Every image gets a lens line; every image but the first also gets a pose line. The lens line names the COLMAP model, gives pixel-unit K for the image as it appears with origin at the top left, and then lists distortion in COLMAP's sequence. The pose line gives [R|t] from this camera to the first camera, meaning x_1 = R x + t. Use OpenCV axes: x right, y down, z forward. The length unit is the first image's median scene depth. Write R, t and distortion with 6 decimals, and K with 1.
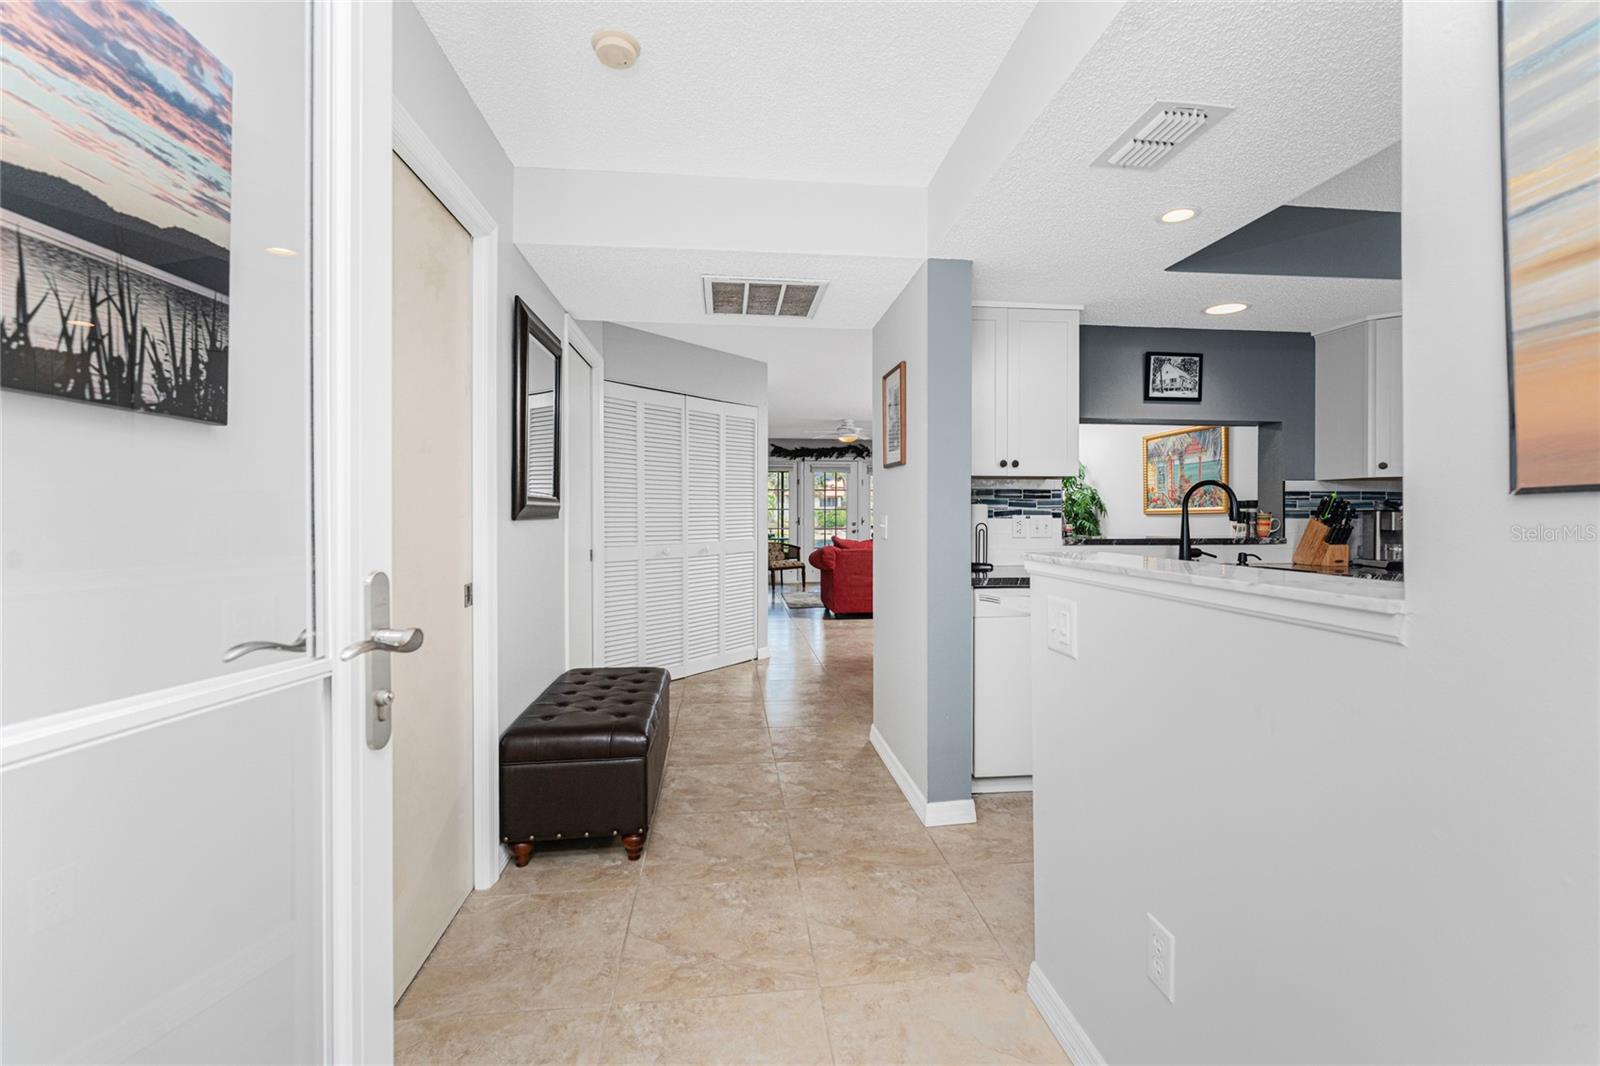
lens RADIAL K [[678.5, 0, 800.7], [0, 678.5, 519.6], [0, 0, 1]] dist [-0.000633, -0.000080]
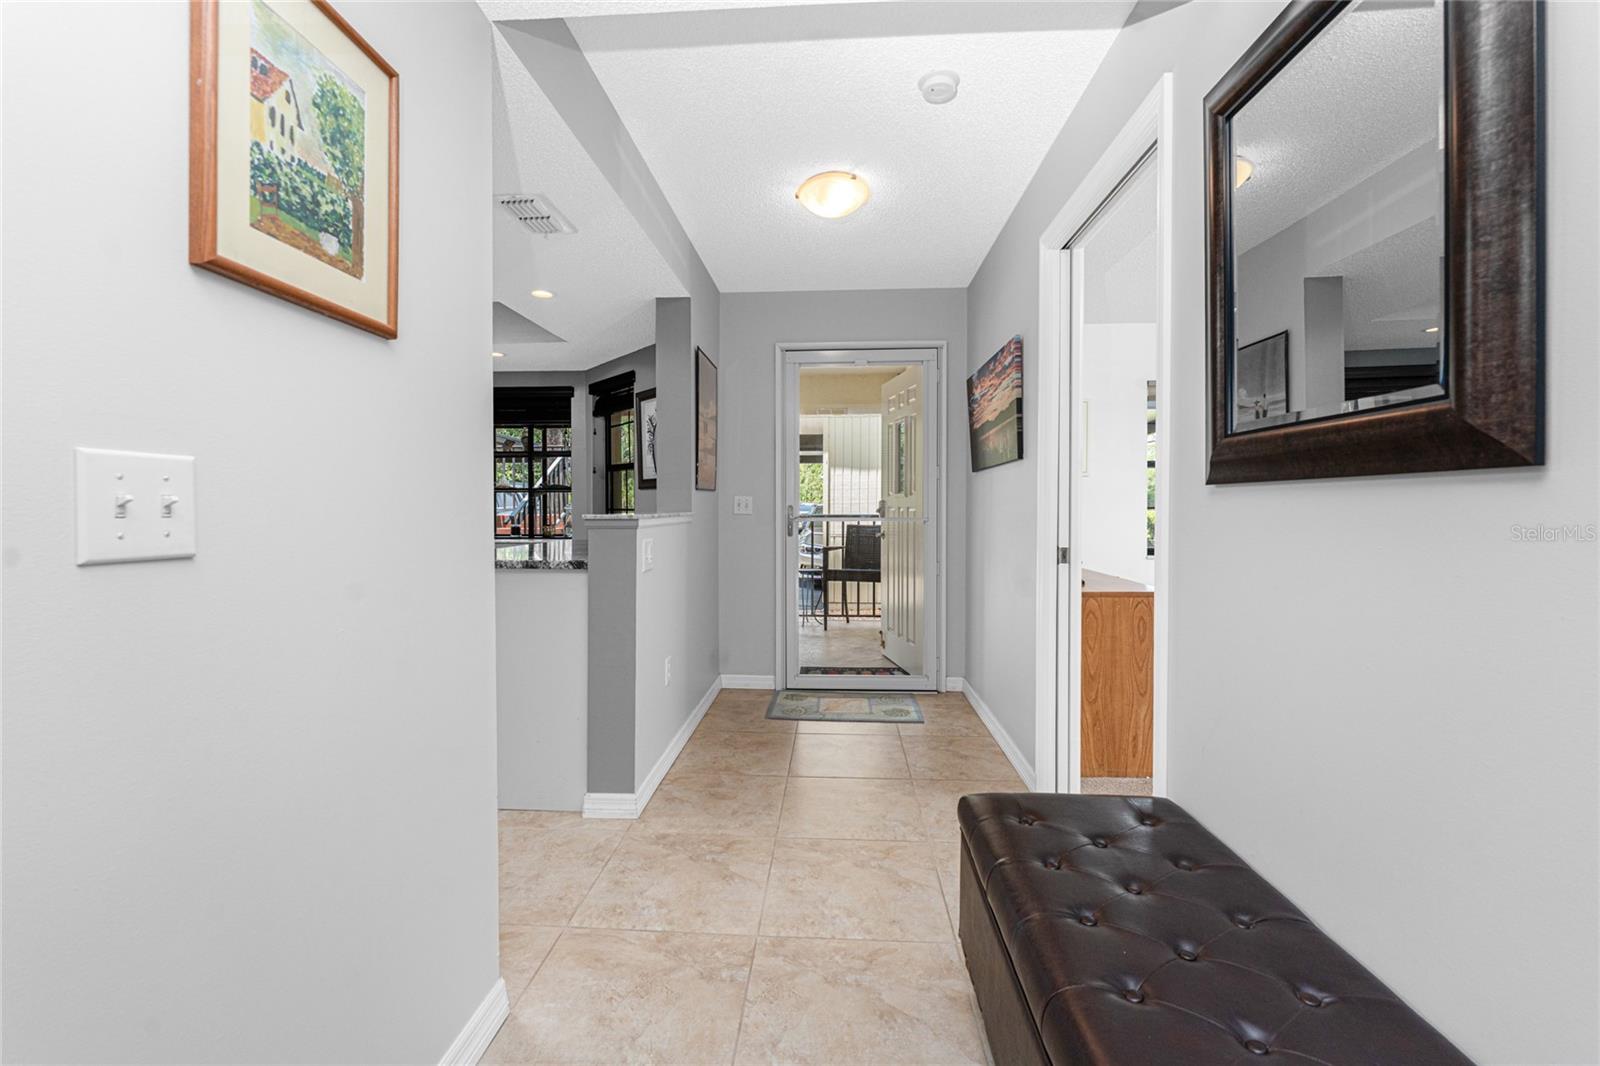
lens RADIAL K [[657.2, 0, 803.4], [0, 657.2, 510.7], [0, 0, 1]] dist [0.000645, 0.000021]
pose [[-0.986712, -0.000644, 0.162476, -0.115766], [0.001874, 0.999880, 0.015349, 0.009434], [-0.162466, 0.015450, -0.986593, 1.102805]]
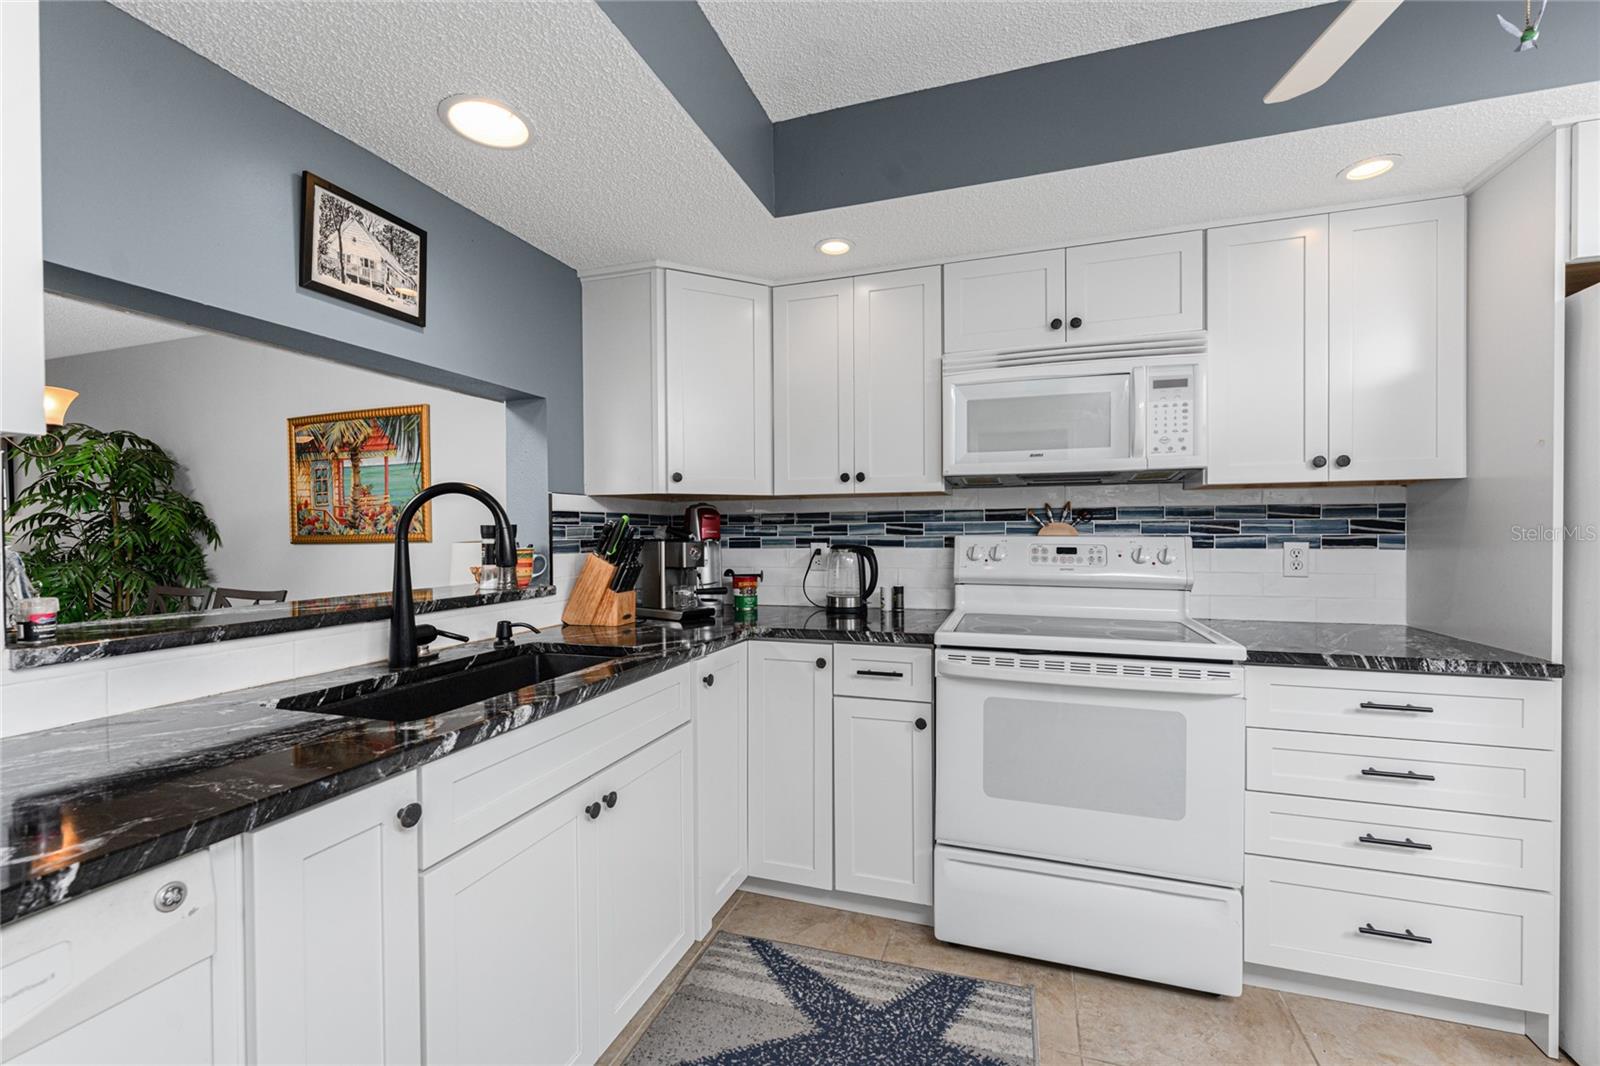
lens RADIAL K [[662.1, 0, 798.1], [0, 662.1, 537.4], [0, 0, 1]] dist [-0.000920, 0.000030]
pose [[0.427159, -0.012428, 0.904091, 0.265864], [0.015624, 0.999858, 0.006362, -0.017744], [-0.904042, 0.011408, 0.427292, 0.547029]]
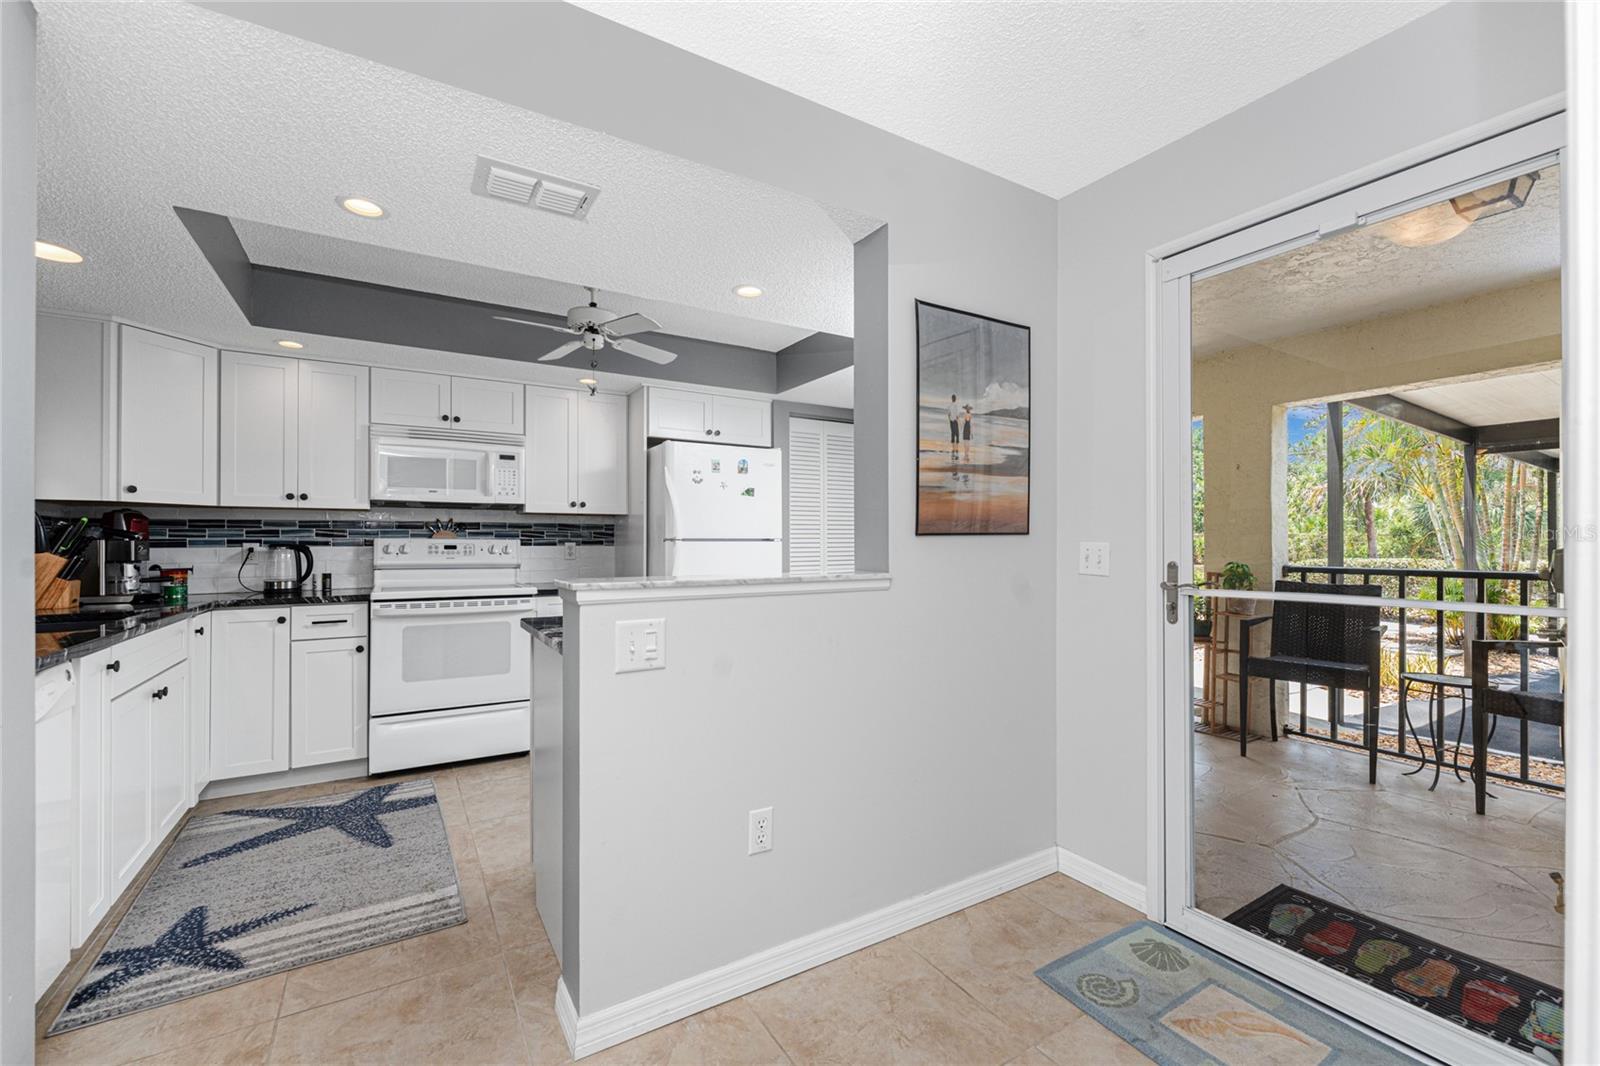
lens RADIAL K [[662.1, 0, 798.1], [0, 662.1, 537.4], [0, 0, 1]] dist [-0.000920, 0.000030]
pose [[-0.423007, 0.005615, 0.906109, -0.291421], [0.009120, 0.999957, -0.001940, -0.005181], [-0.906080, 0.007443, -0.423040, 0.527743]]
